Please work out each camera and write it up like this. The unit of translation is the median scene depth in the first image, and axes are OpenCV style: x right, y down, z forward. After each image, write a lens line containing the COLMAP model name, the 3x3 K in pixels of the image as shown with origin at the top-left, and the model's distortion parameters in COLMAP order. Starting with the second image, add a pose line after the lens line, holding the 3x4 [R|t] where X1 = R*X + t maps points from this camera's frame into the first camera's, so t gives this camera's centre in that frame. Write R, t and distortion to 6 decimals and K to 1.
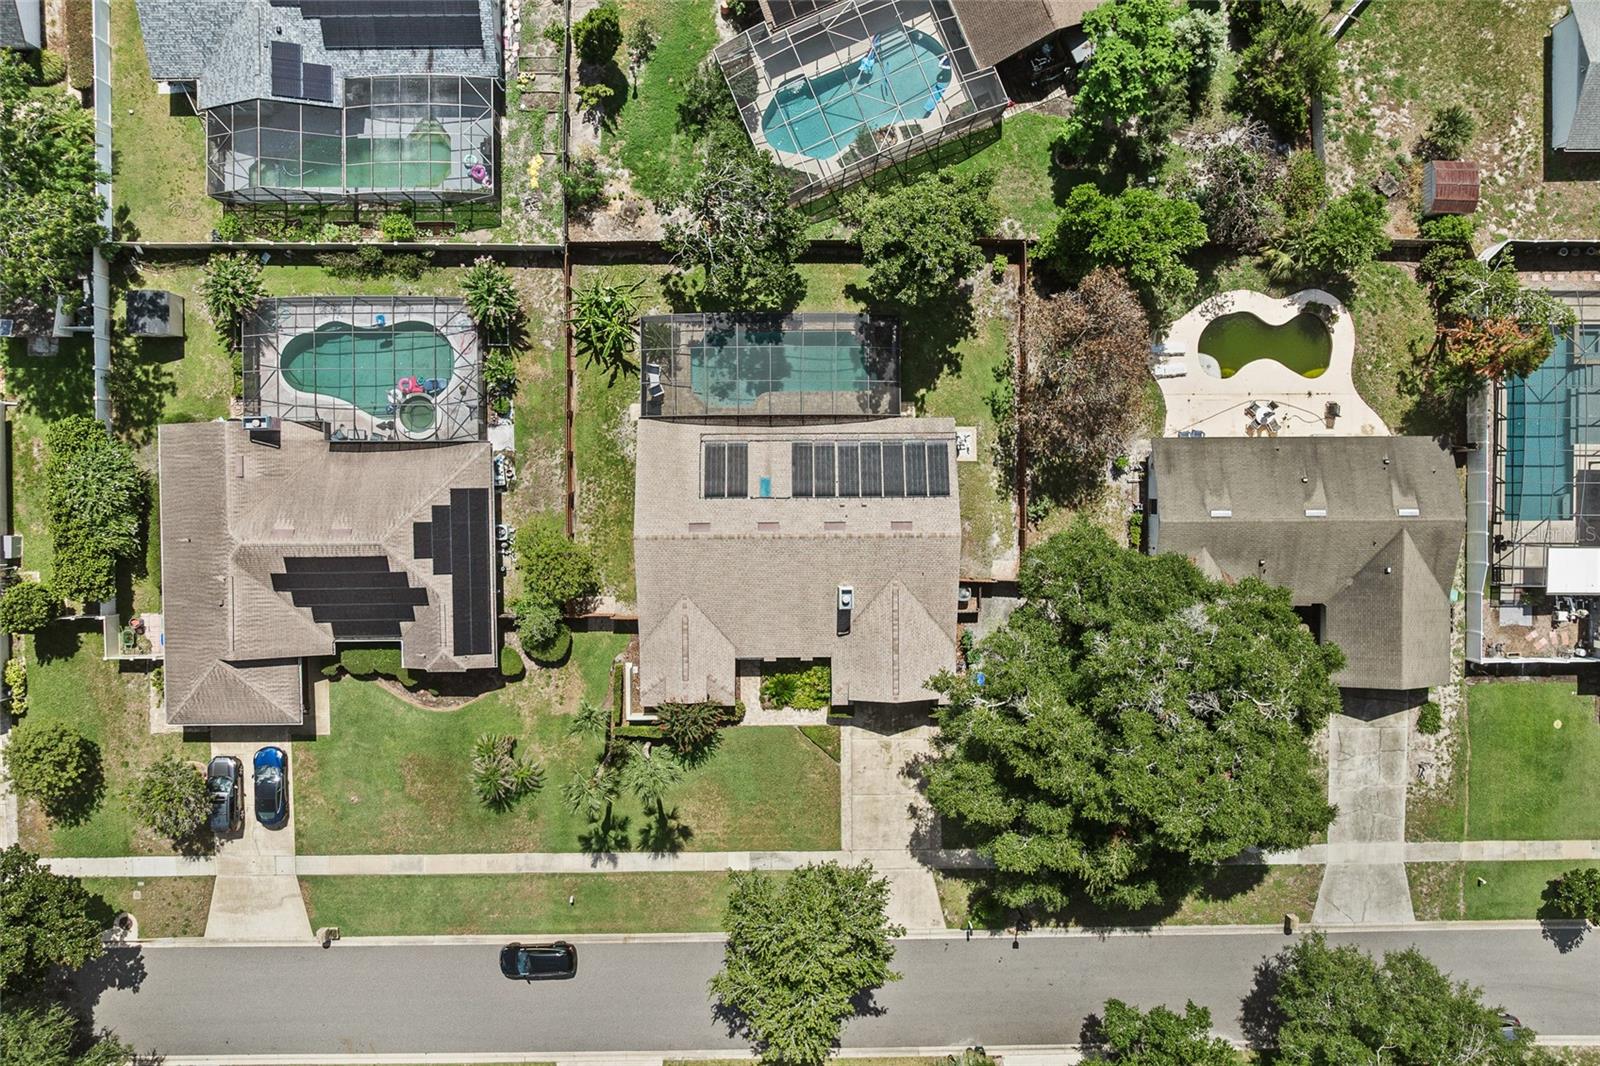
lens RADIAL K [[1341.4, 0, 801.9], [0, 1341.4, 529.4], [0, 0, 1]] dist [-0.009099, -0.002938]
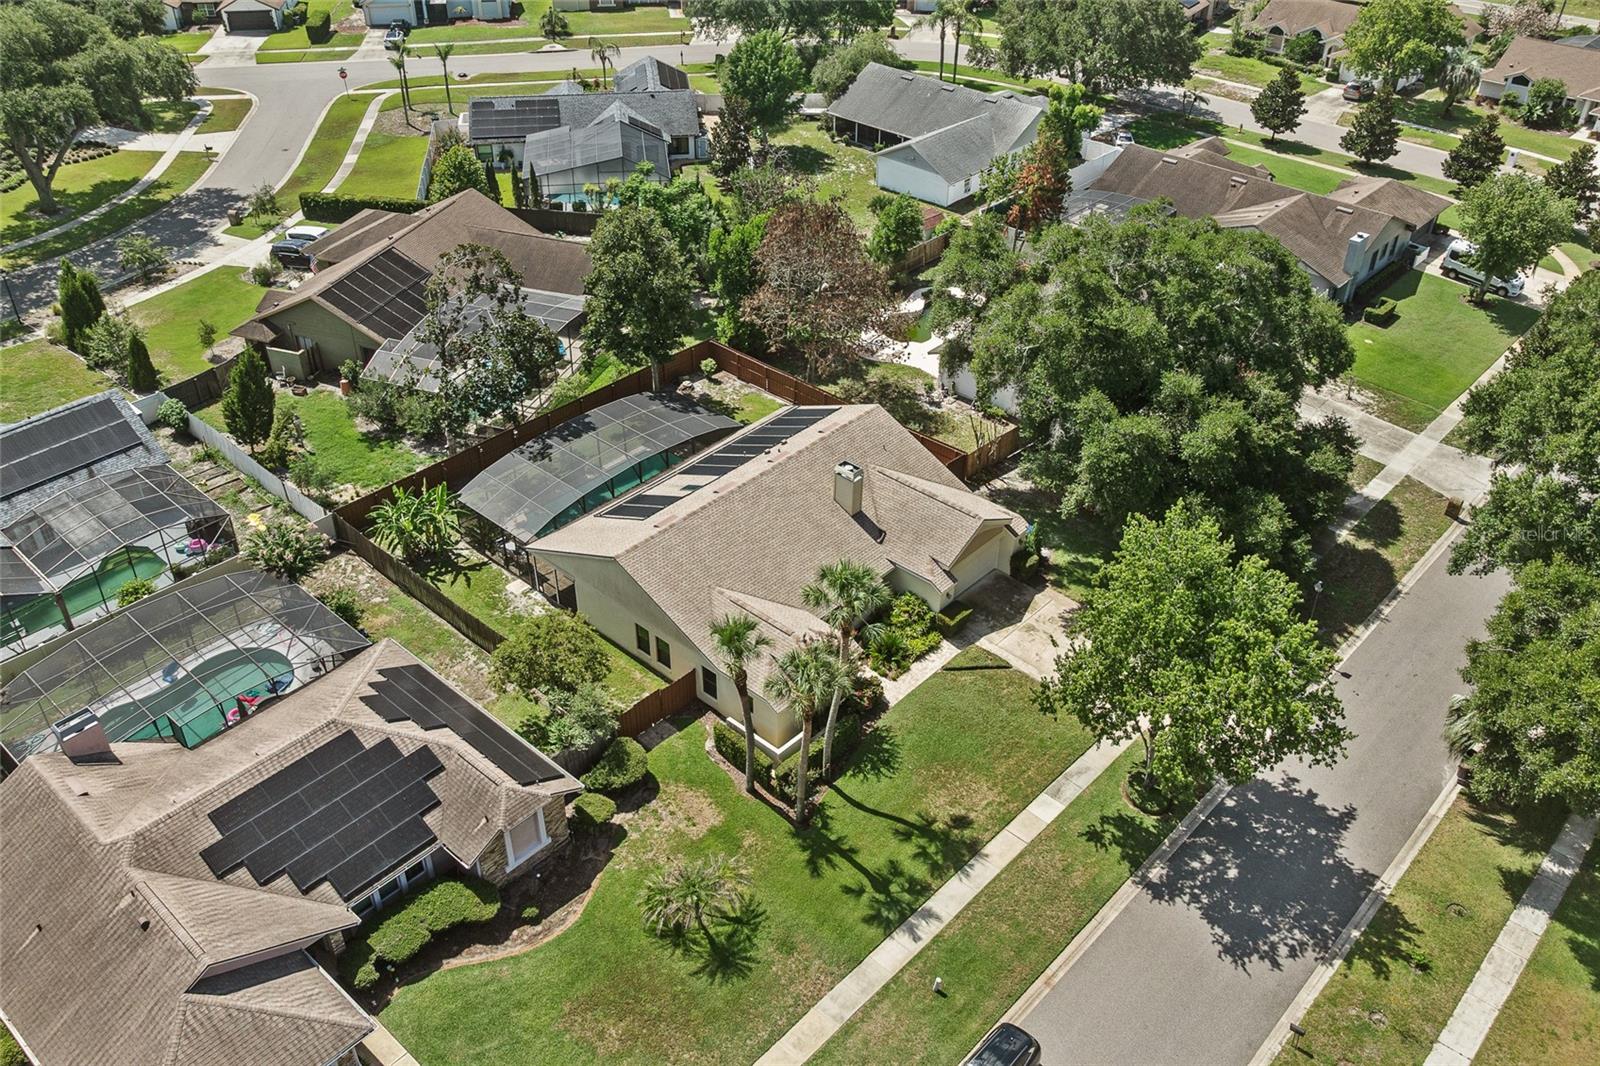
lens RADIAL K [[1341.4, 0, 801.9], [0, 1341.4, 529.4], [0, 0, 1]] dist [-0.009099, -0.002938]
pose [[0.678289, -0.431357, 0.594858, -0.474768], [0.734733, 0.387596, -0.556719, 0.481572], [0.009580, 0.814678, 0.579834, 0.493026]]
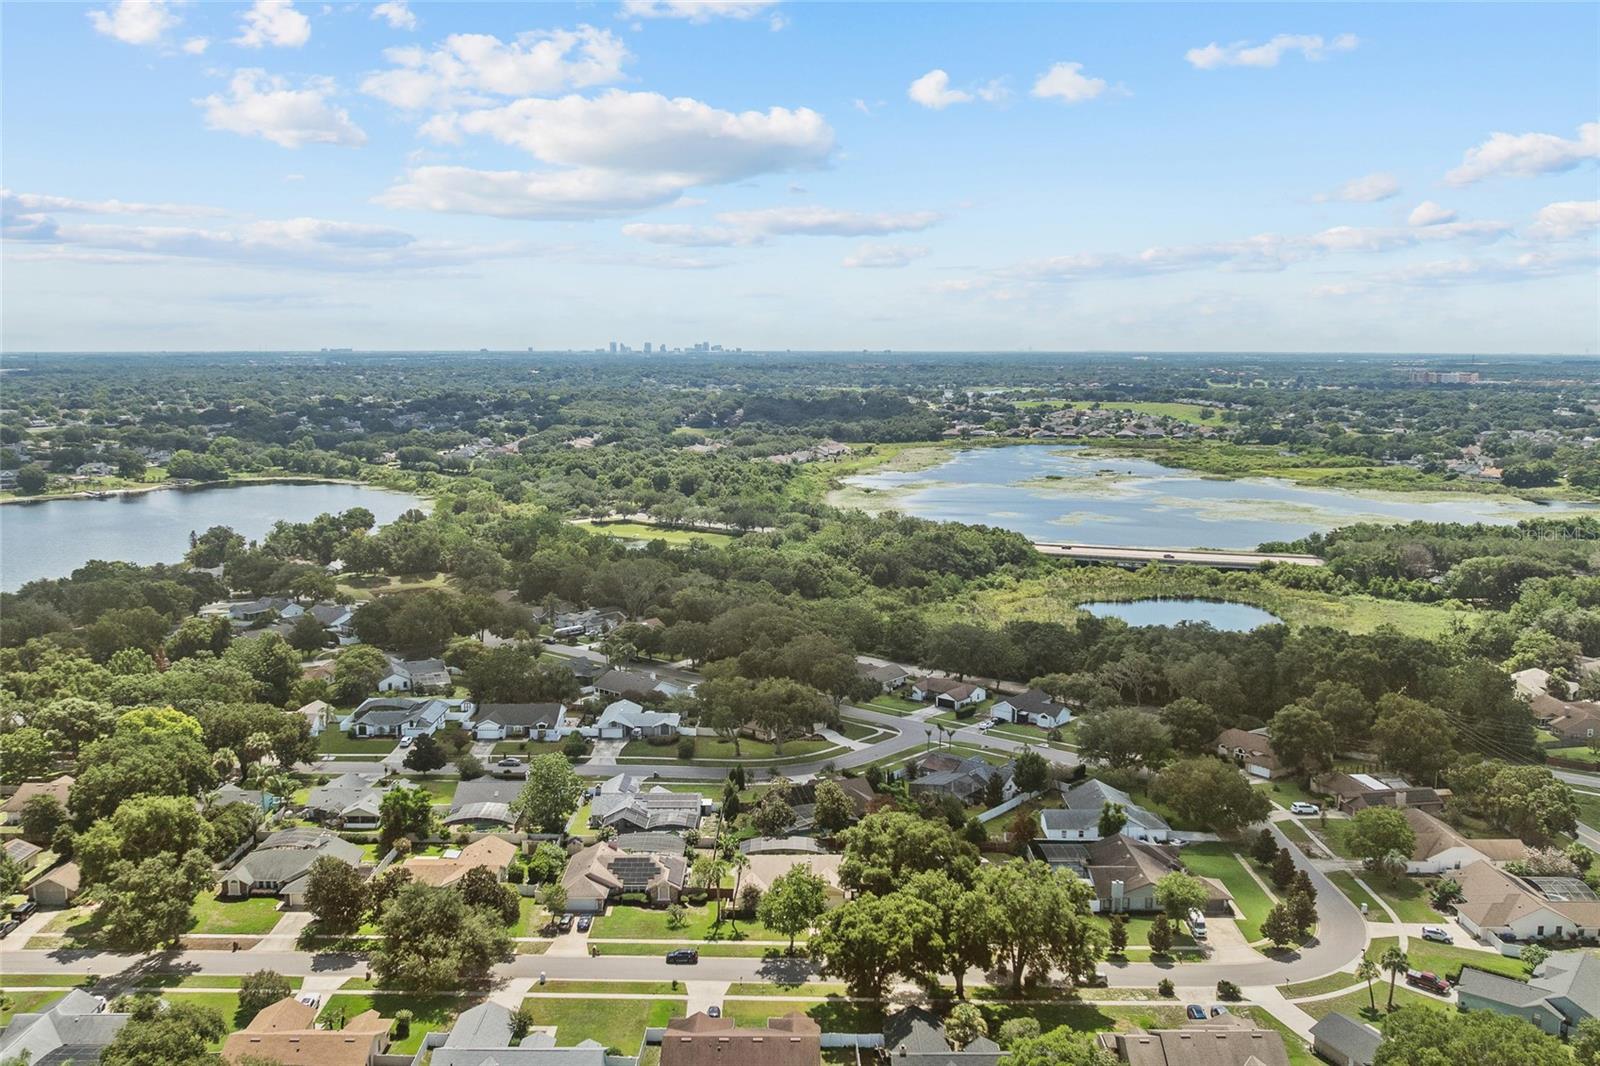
lens RADIAL K [[1341.4, 0, 801.9], [0, 1341.4, 529.4], [0, 0, 1]] dist [-0.009099, -0.002938]
pose [[0.999943, -0.009905, -0.003977, 0.033706], [-0.002706, 0.125121, -0.992138, 2.596782], [0.010325, 0.992092, 0.125087, -0.058025]]
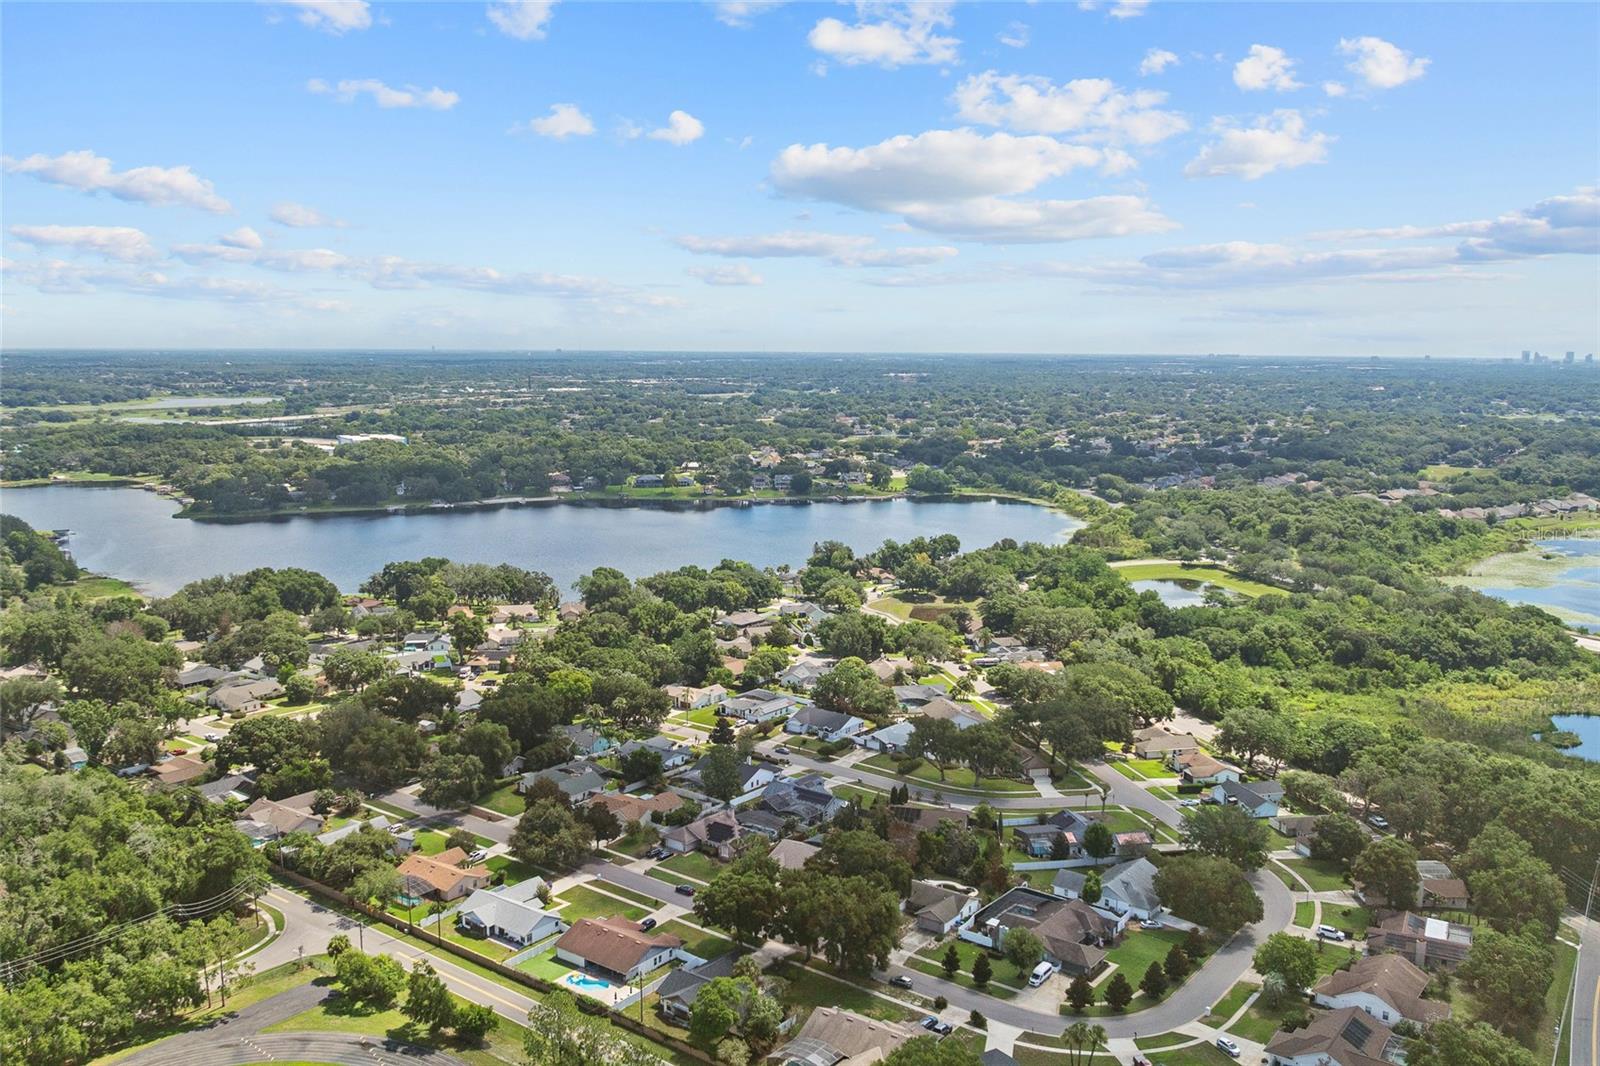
lens RADIAL K [[1341.4, 0, 801.9], [0, 1341.4, 529.4], [0, 0, 1]] dist [-0.009099, -0.002938]
pose [[0.791824, 0.077188, -0.605852, 2.136391], [-0.610741, 0.094894, -0.786123, 2.833283], [-0.003187, 0.992490, 0.122281, -0.390368]]
